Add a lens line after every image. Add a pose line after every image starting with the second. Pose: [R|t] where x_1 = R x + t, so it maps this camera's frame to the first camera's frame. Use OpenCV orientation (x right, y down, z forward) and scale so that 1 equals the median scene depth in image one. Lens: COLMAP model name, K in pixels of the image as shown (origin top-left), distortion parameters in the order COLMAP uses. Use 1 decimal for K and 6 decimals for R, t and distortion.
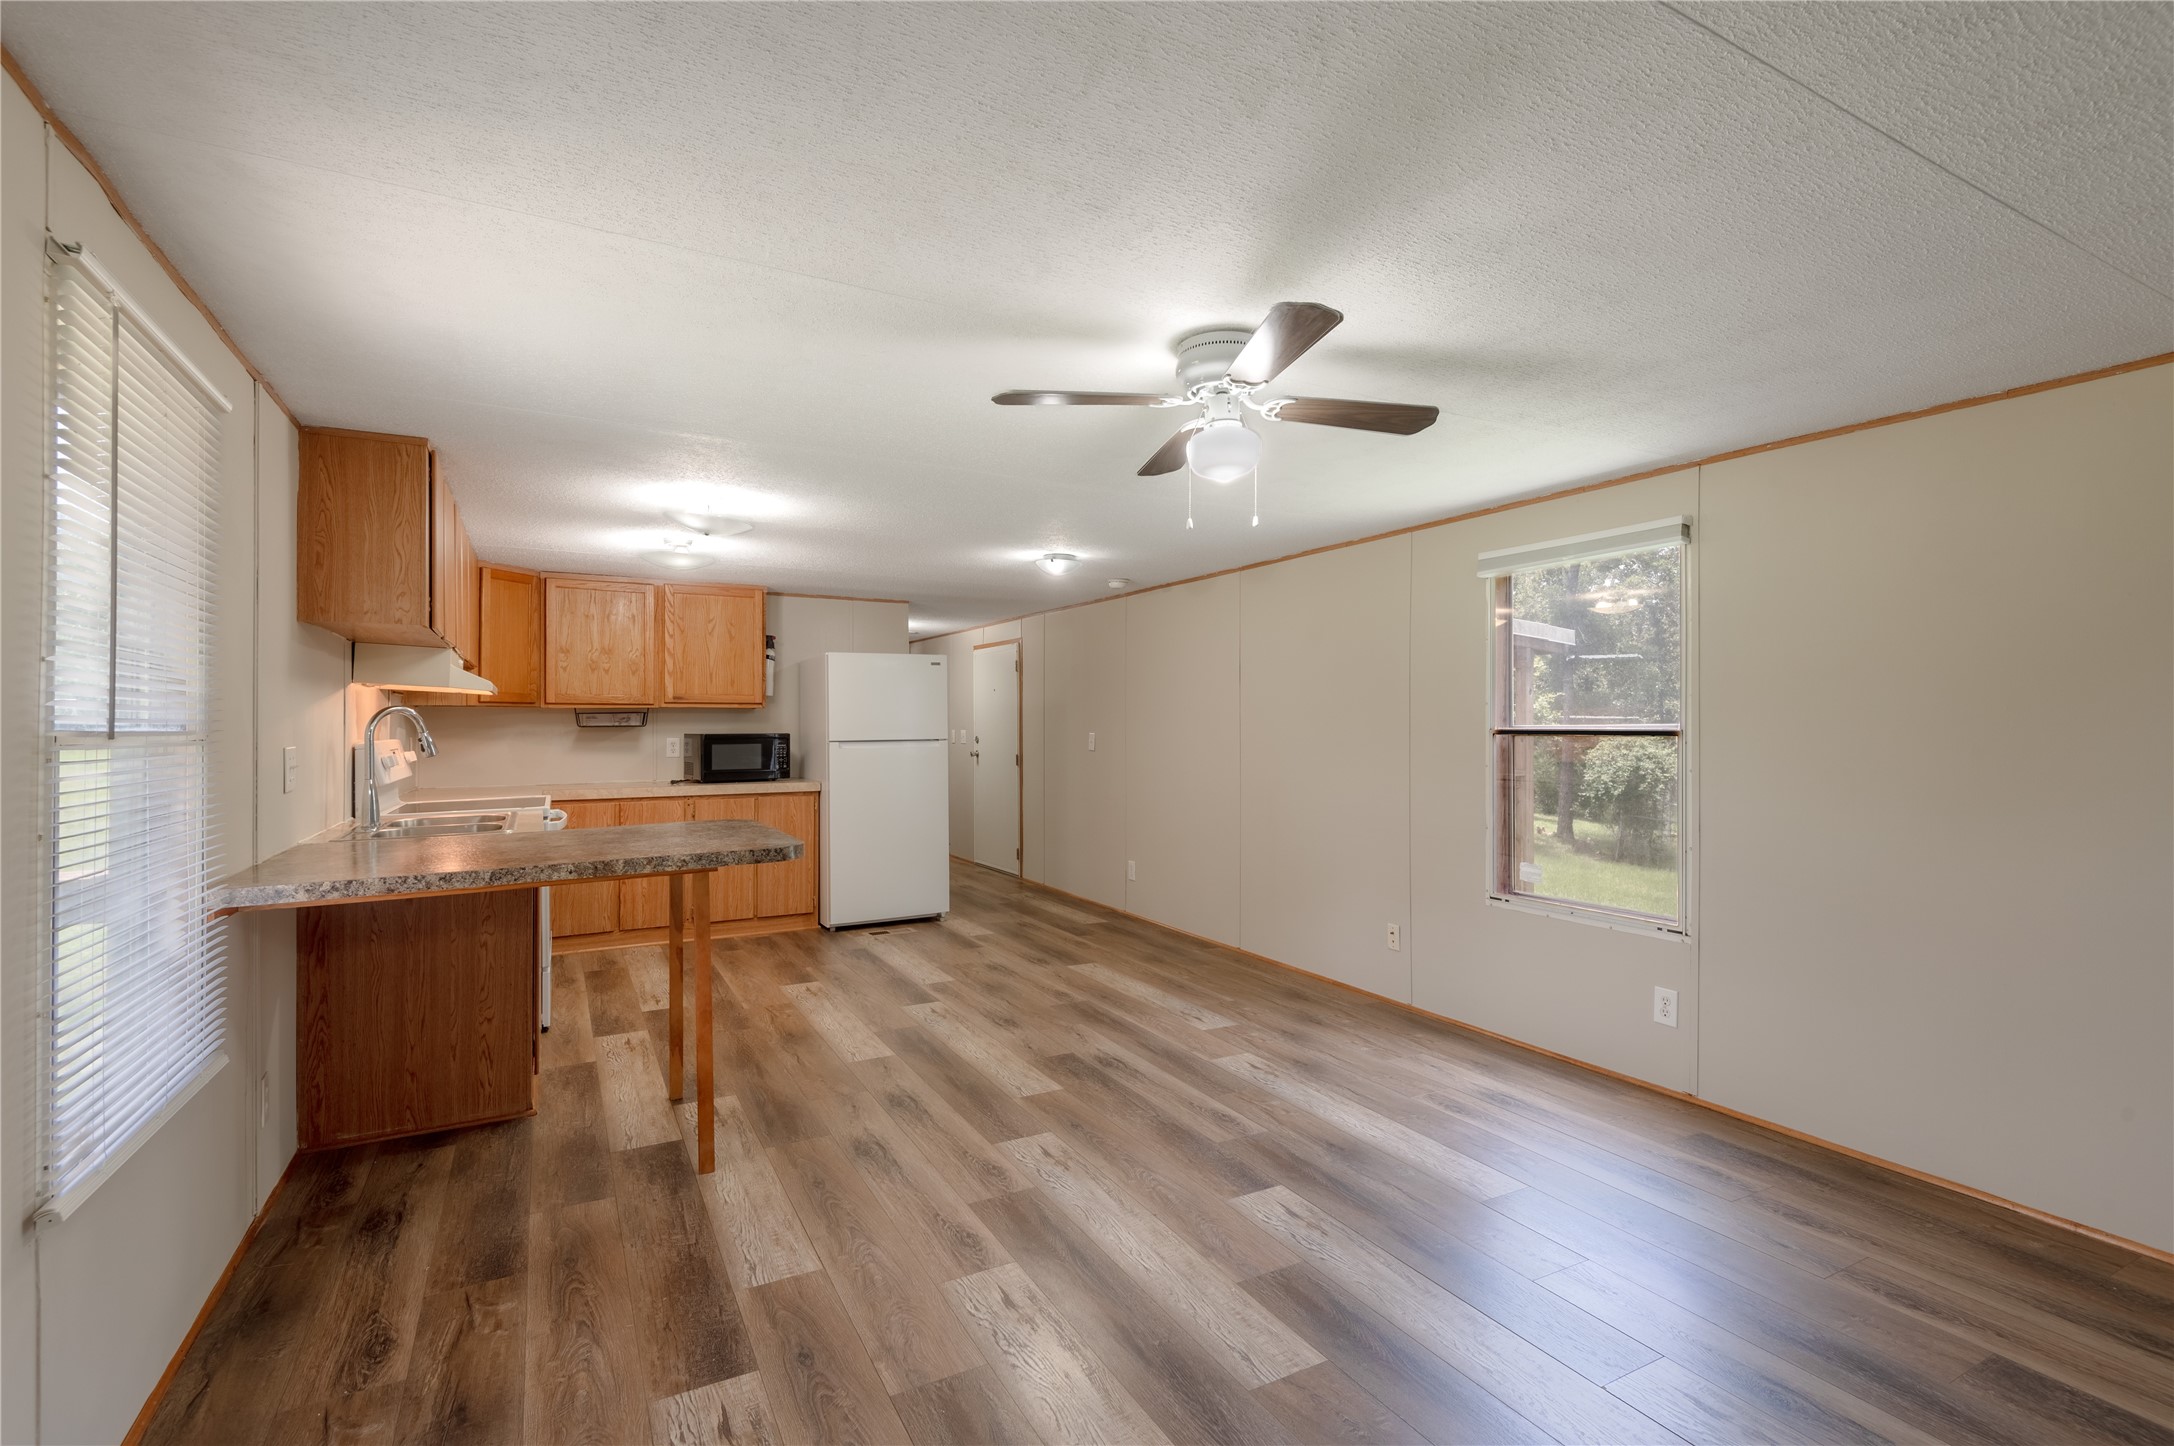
lens RADIAL K [[990.8, 0, 1103.4], [0, 990.8, 726.0], [0, 0, 1]] dist [0.067516, -0.042277]
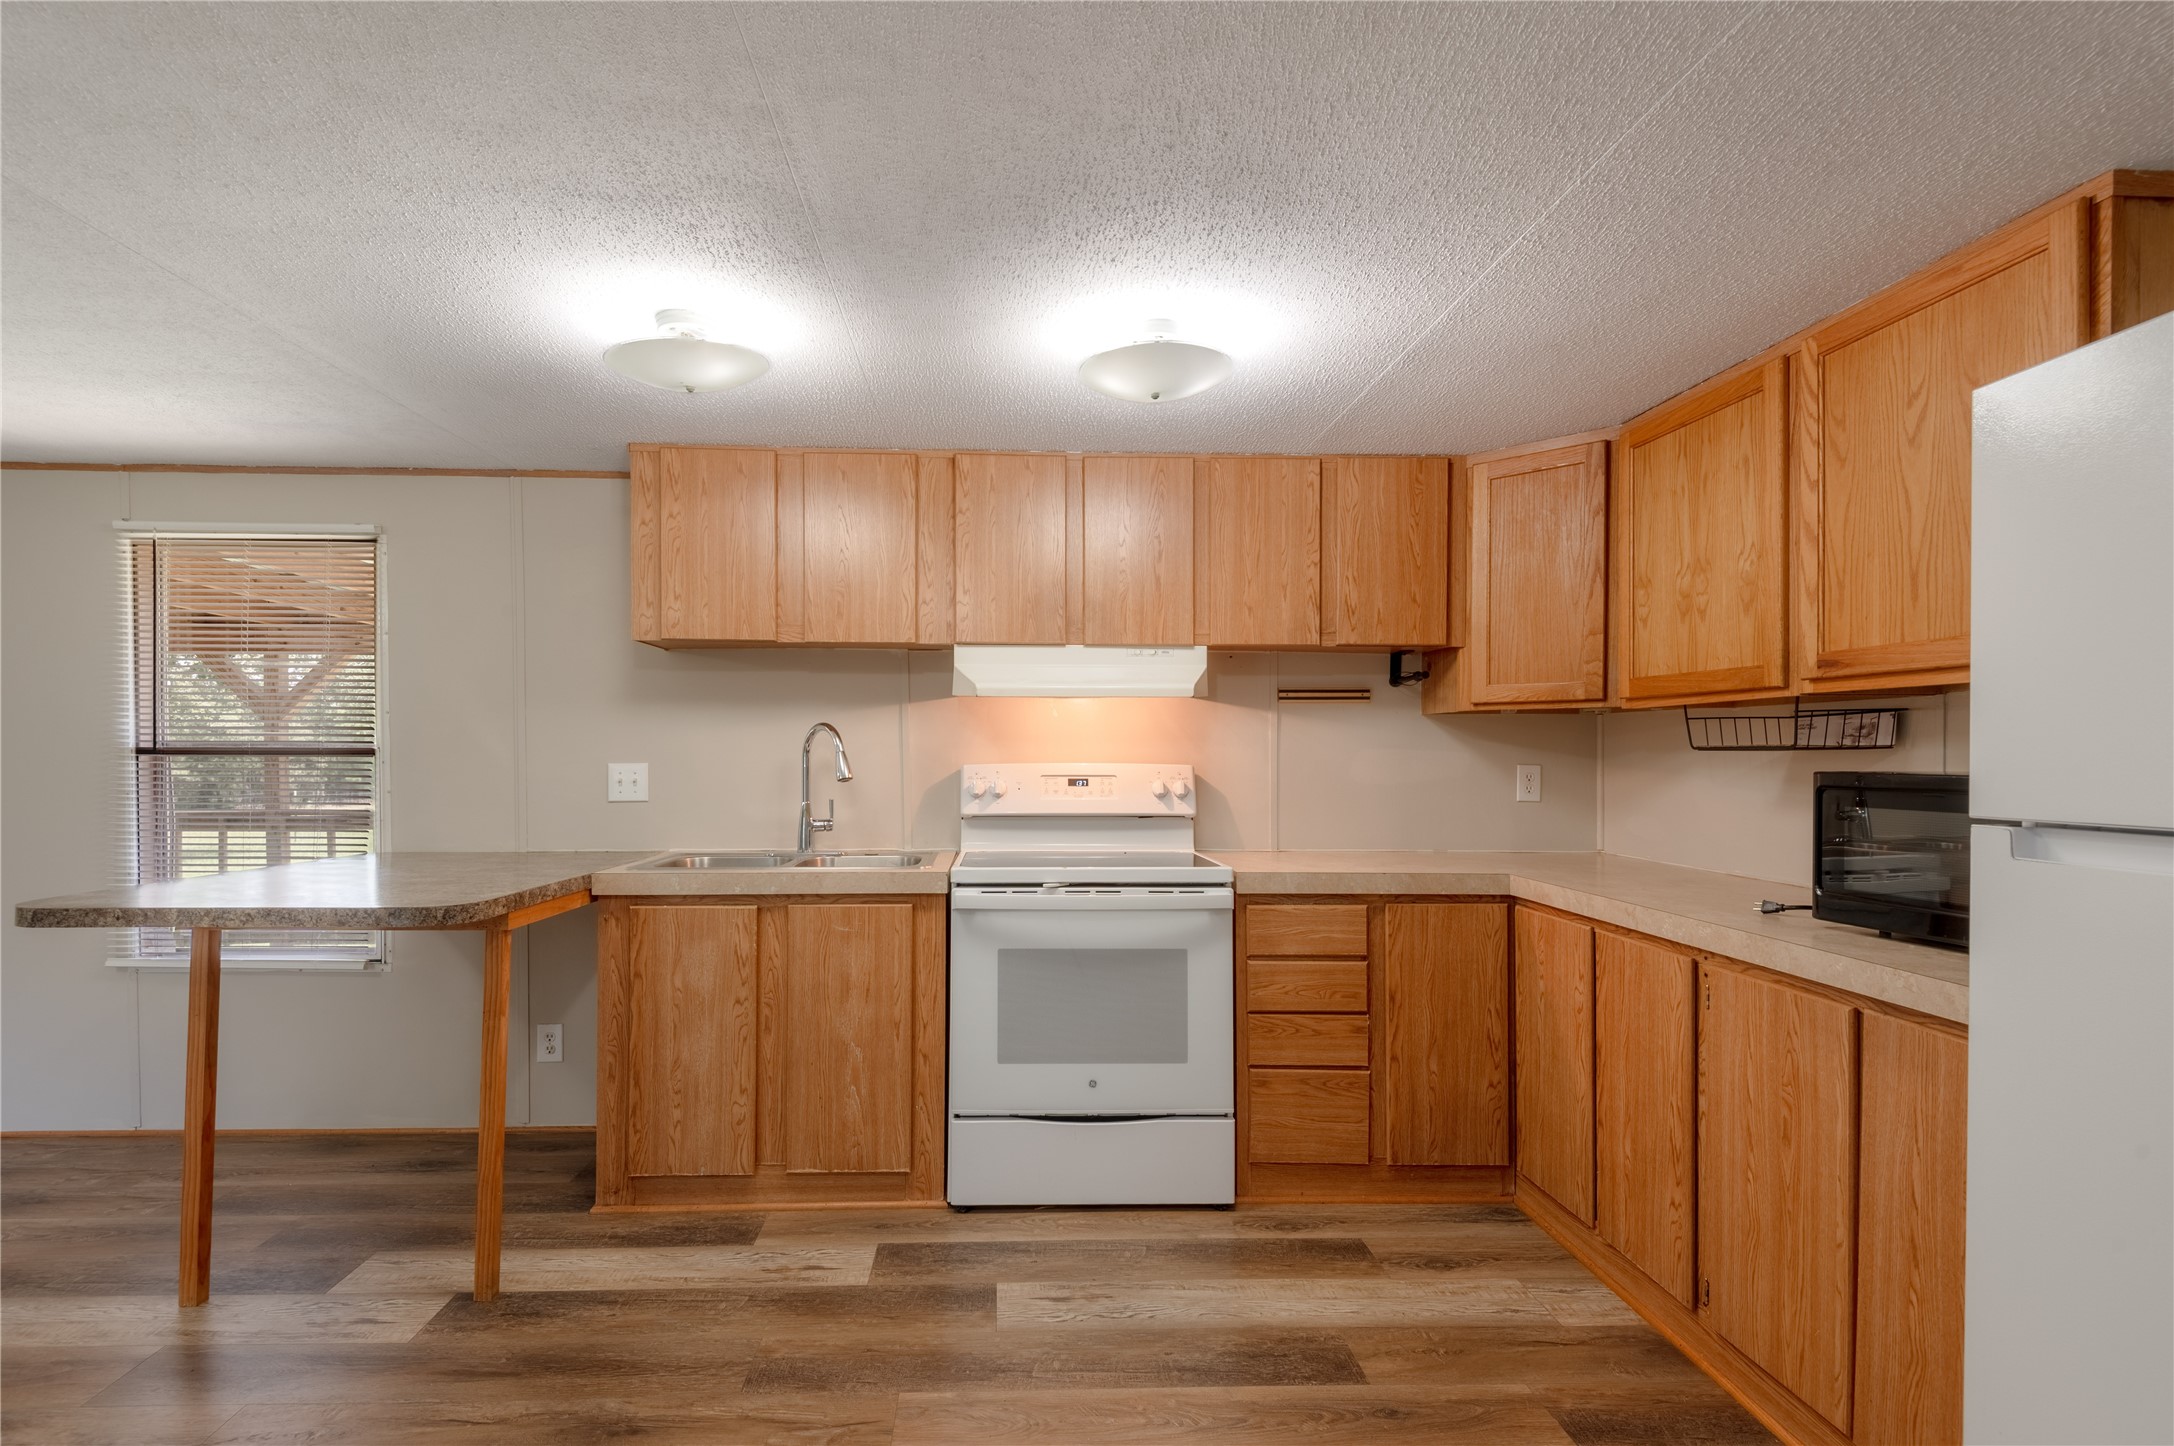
lens RADIAL K [[1021.1, 0, 1046.3], [0, 1021.1, 752.9], [0, 0, 1]] dist [0.031919, -0.019101]
pose [[-0.465285, 0.002938, -0.885156, 0.007573], [-0.002663, 0.999985, 0.004719, 0.002282], [0.885157, 0.004553, -0.465270, 1.308941]]
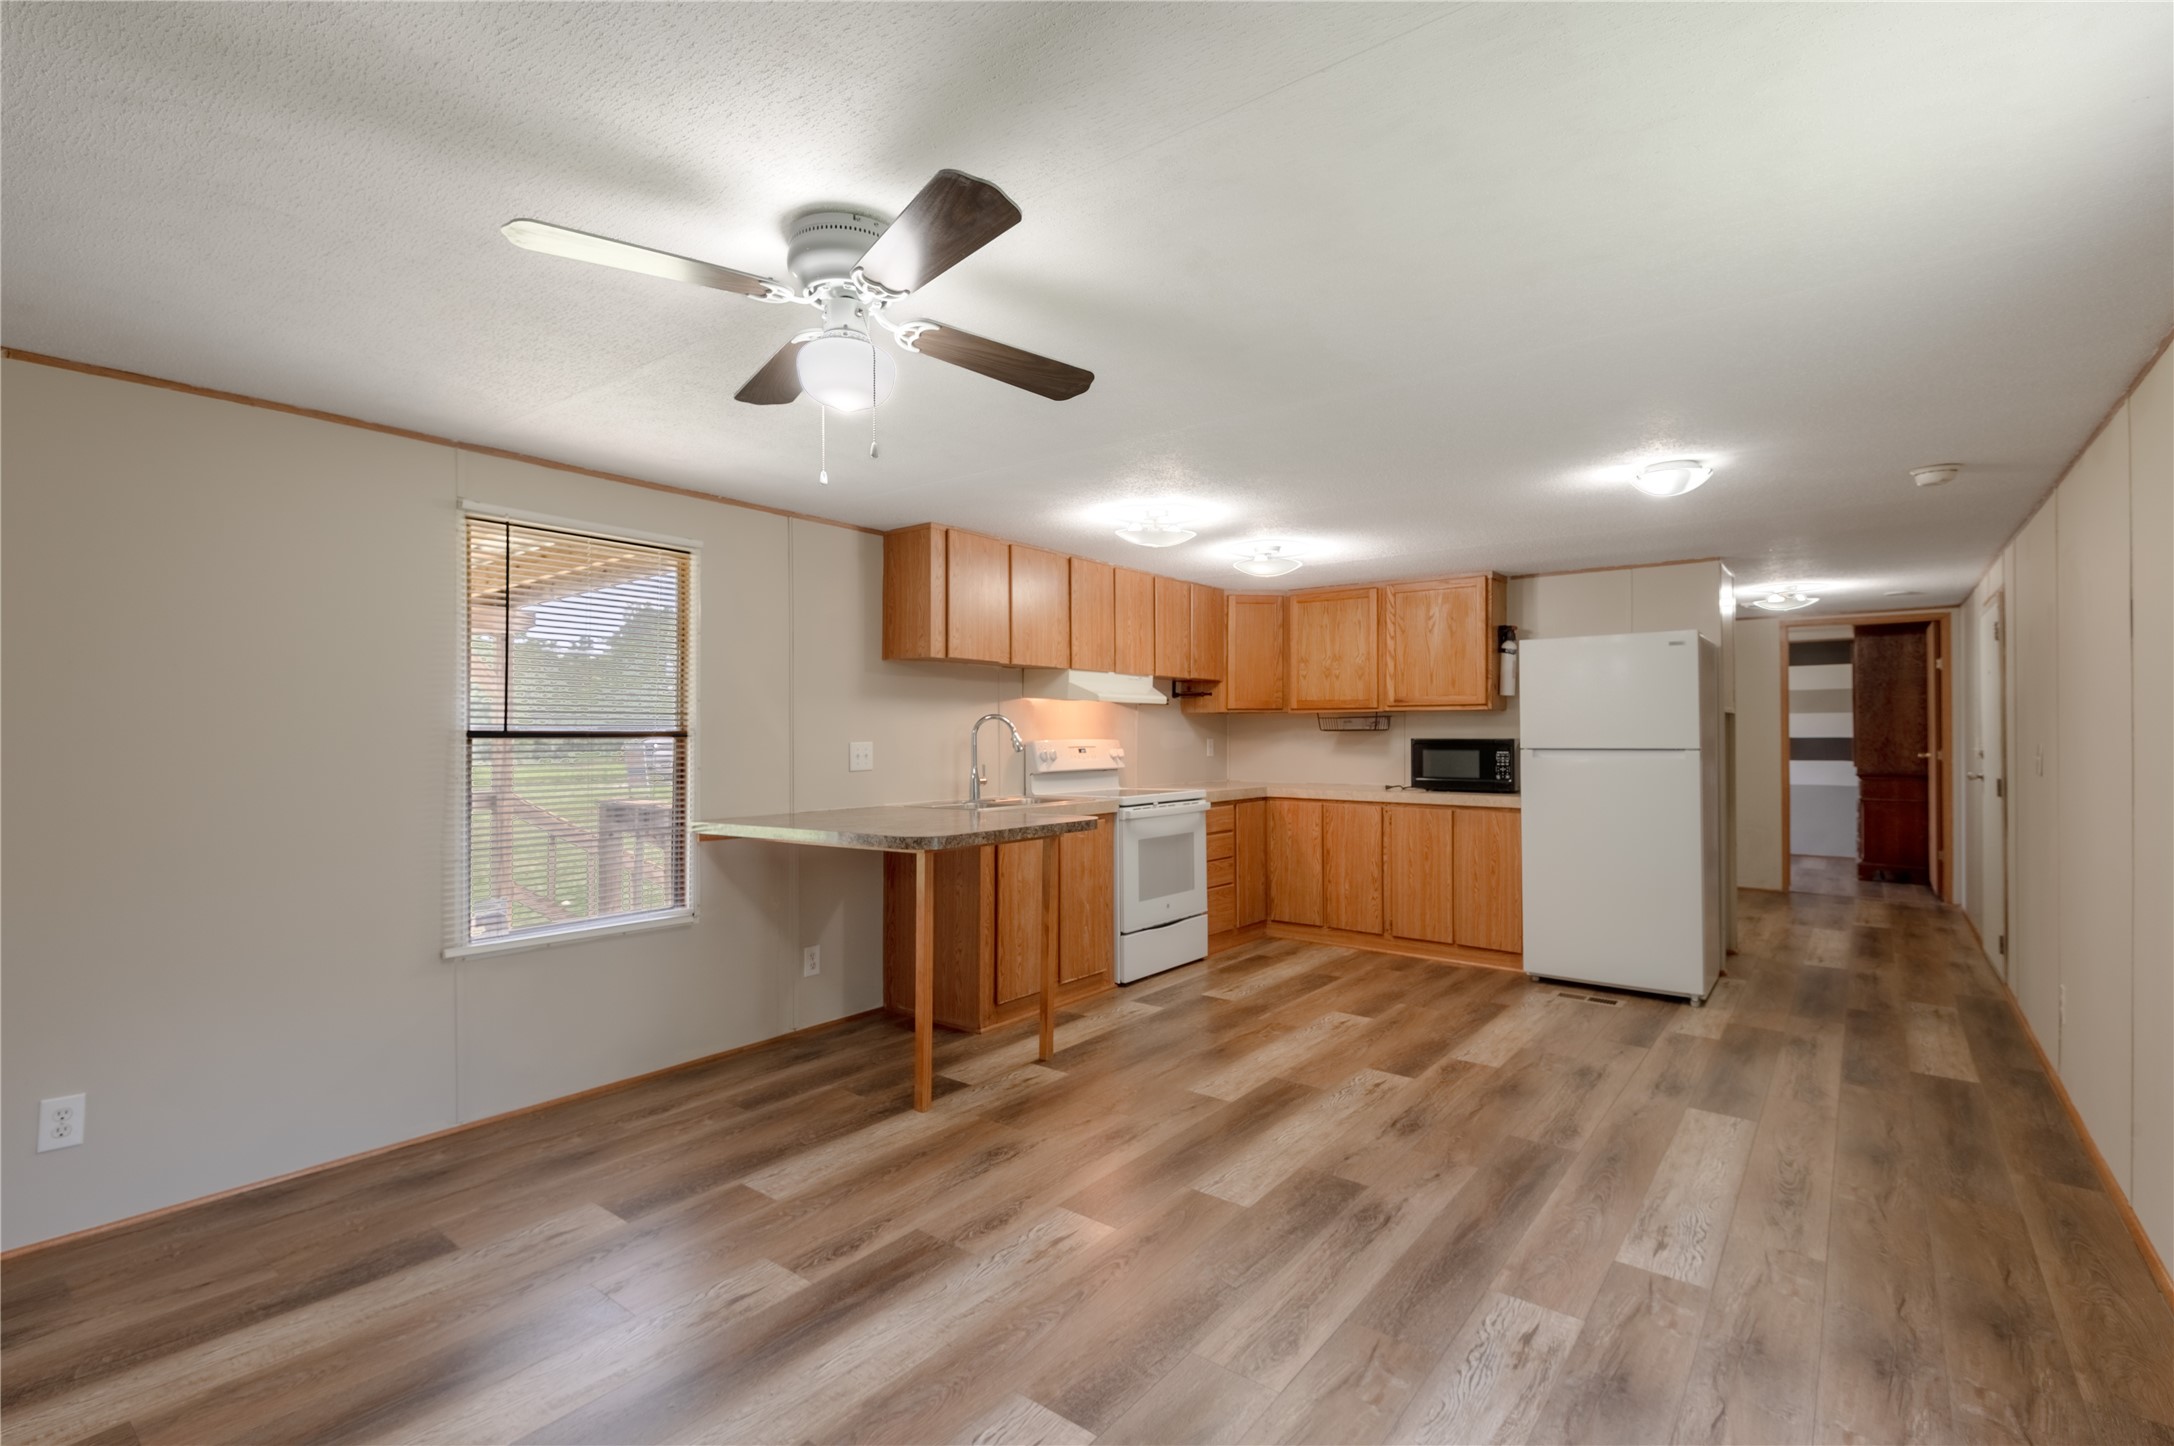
lens RADIAL K [[1010.2, 0, 1080.9], [0, 1010.2, 723.2], [0, 0, 1]] dist [0.034951, -0.018464]
pose [[0.391935, -0.005534, -0.919976, 0.502069], [-0.002857, 0.999970, -0.007232, 0.002282], [0.919989, 0.005463, 0.391907, 0.469243]]
